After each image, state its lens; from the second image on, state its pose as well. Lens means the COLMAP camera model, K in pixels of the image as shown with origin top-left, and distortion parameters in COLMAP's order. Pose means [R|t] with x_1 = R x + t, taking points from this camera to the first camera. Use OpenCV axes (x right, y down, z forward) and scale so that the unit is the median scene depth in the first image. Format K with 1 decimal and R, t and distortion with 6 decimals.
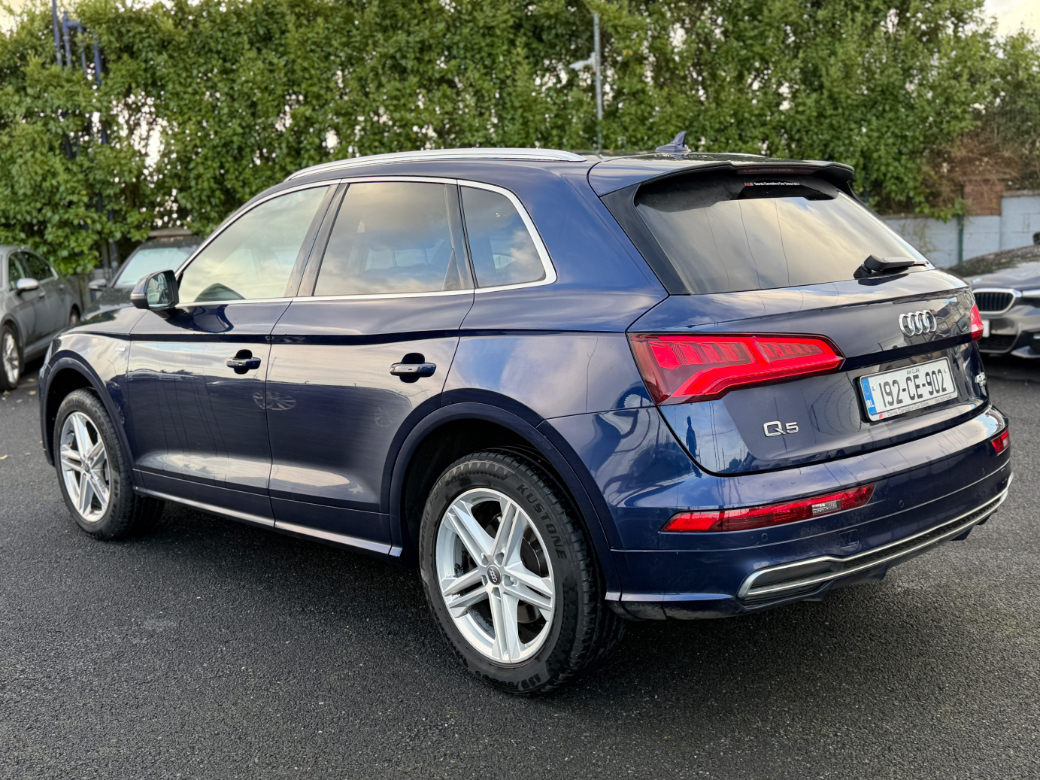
lens RADIAL K [[1057.9, 0, 515.1], [0, 1057.9, 390.4], [0, 0, 1]] dist [0.059794, 0.000000]
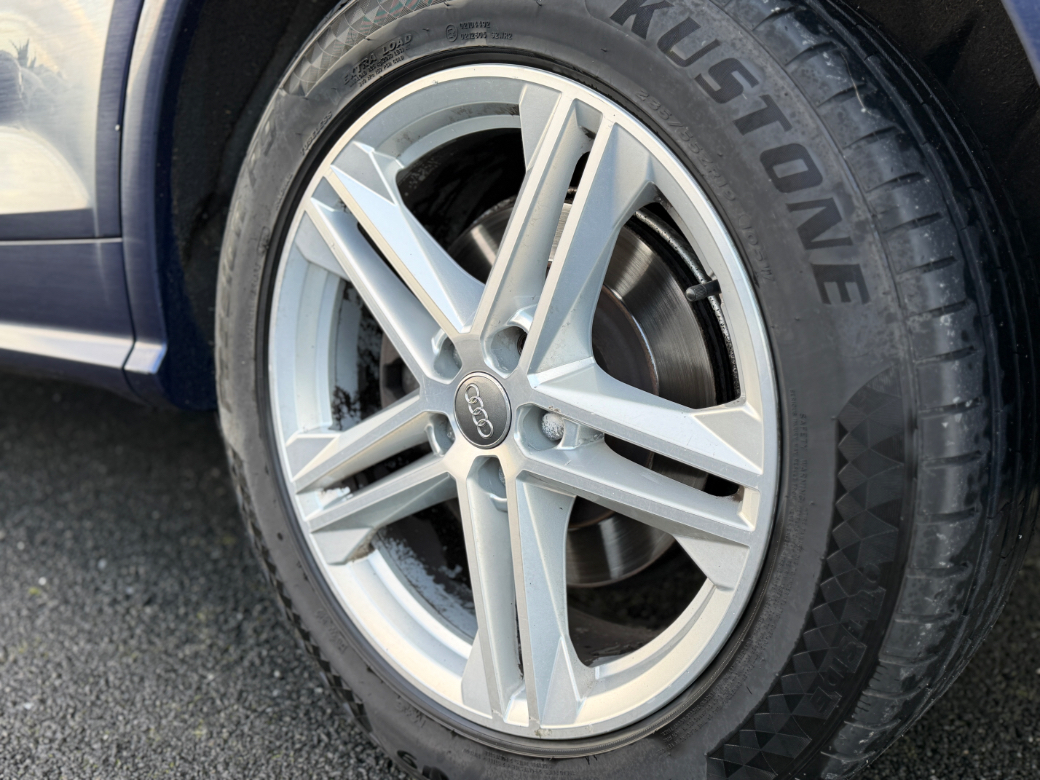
lens RADIAL K [[1057.9, 0, 523.2], [0, 1057.9, 390.6], [0, 0, 1]] dist [0.059794, 0.000000]
pose [[0.992926, 0.023689, 0.116344, -0.039116], [-0.030859, 0.997708, 0.060214, 0.147345], [-0.114651, -0.063378, 0.991382, 0.708754]]
